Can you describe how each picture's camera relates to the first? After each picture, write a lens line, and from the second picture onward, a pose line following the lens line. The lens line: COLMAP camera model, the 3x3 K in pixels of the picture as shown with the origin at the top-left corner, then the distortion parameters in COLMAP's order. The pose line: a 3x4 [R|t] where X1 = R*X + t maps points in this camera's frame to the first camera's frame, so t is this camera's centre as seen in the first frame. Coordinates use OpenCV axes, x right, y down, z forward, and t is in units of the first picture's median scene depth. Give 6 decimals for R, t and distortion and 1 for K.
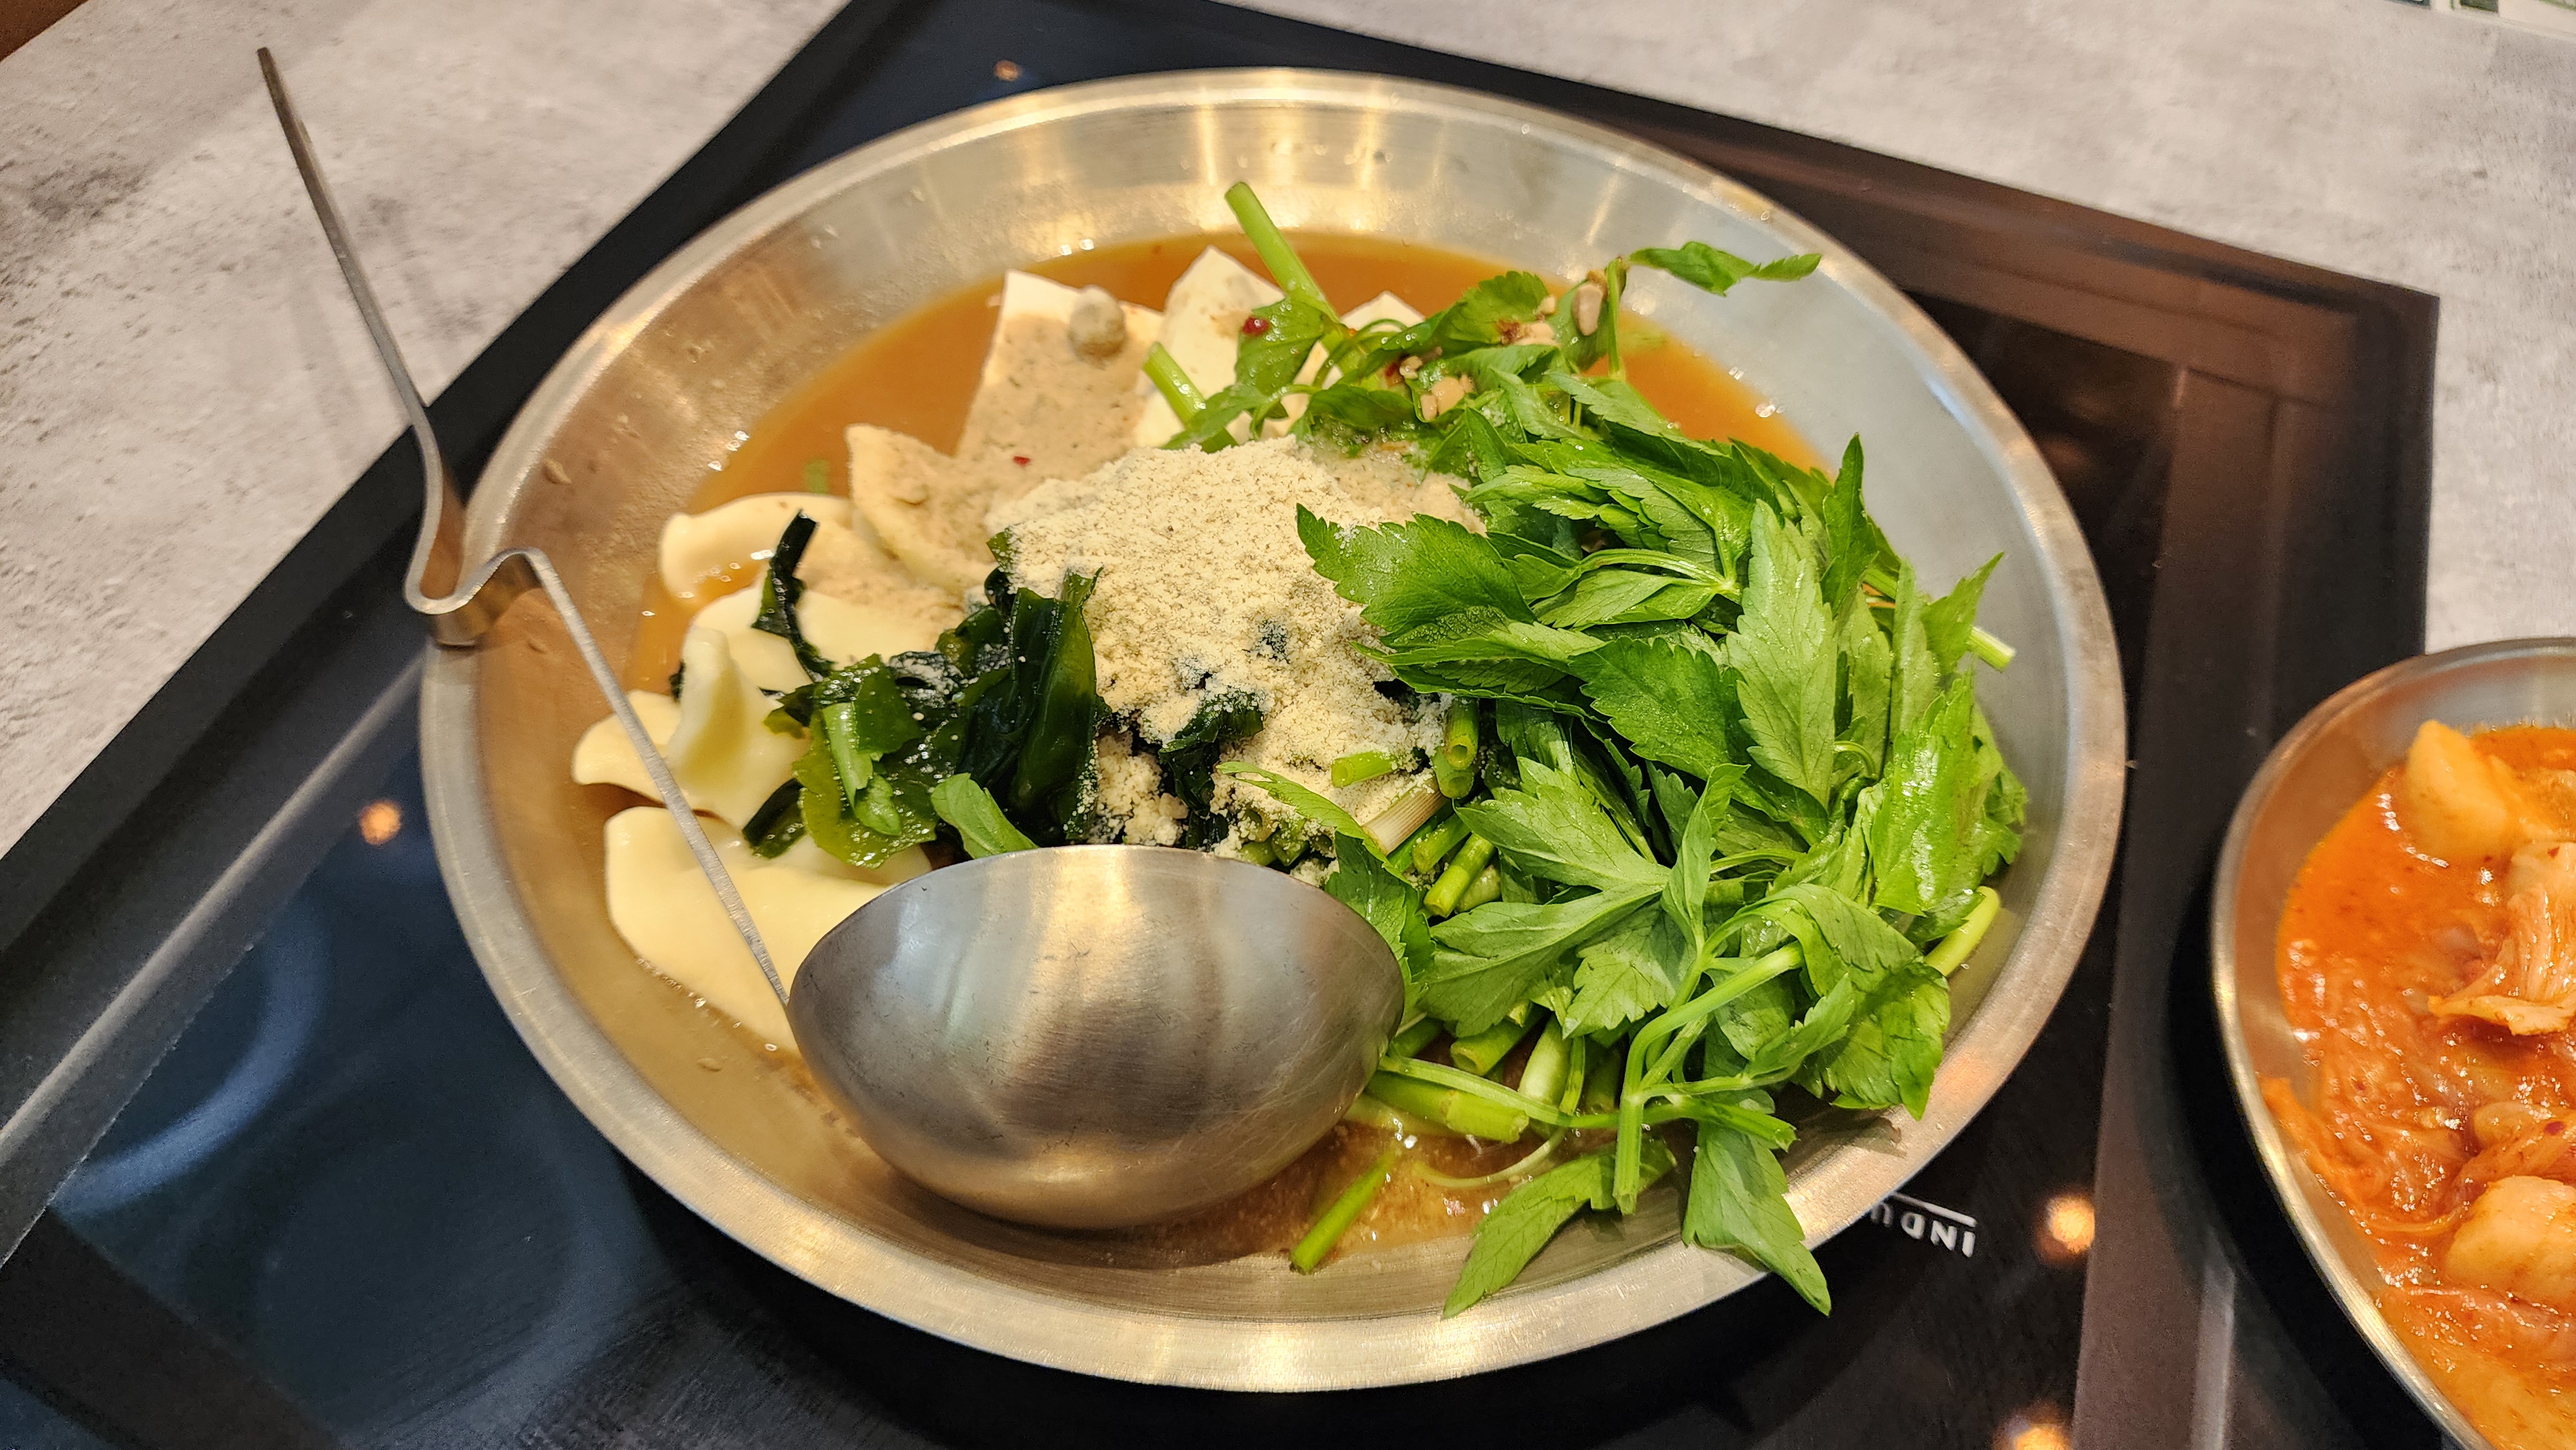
lens RADIAL K [[1833.7, 0, 1273.3], [0, 1833.7, 720.9], [0, 0, 1]] dist [-0.001720, -0.018023]
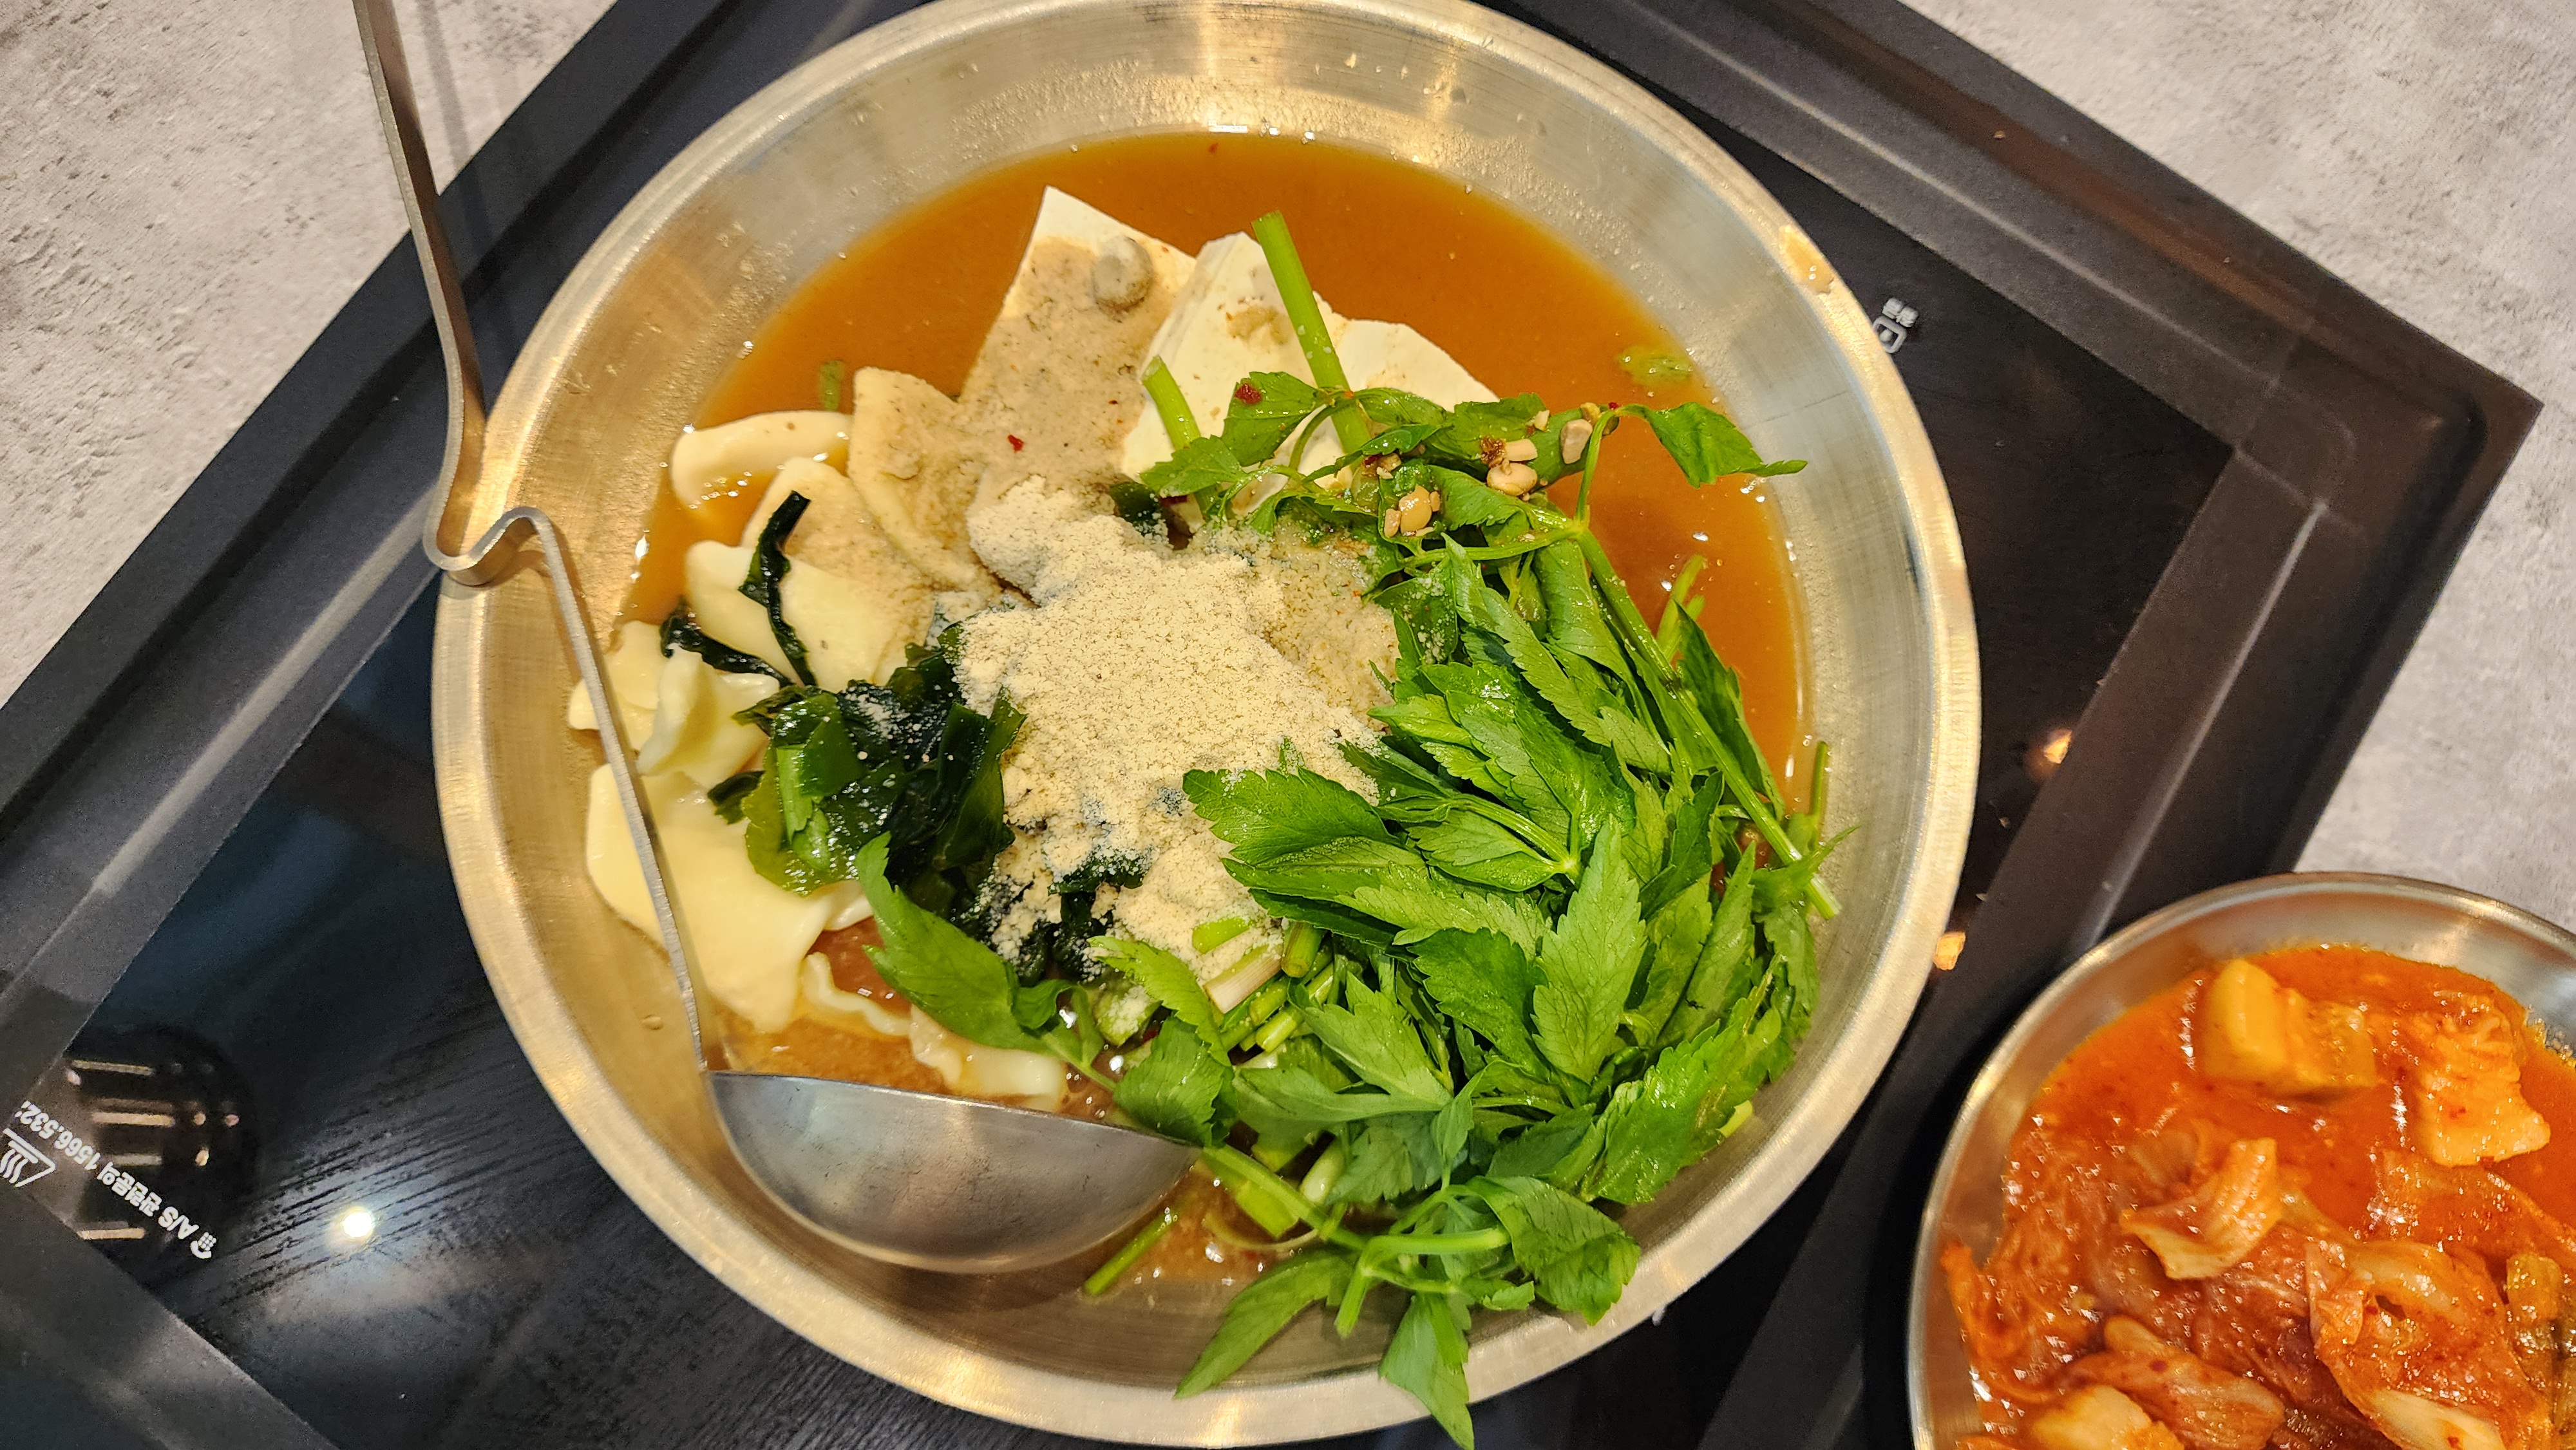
lens RADIAL K [[1833.7, 0, 1273.3], [0, 1833.7, 720.9], [0, 0, 1]] dist [-0.001720, -0.018023]
pose [[0.977205, 0.211524, -0.018129, 0.052738], [-0.188603, 0.904165, 0.383294, -0.386019], [0.097468, -0.371138, 0.923448, -0.004434]]
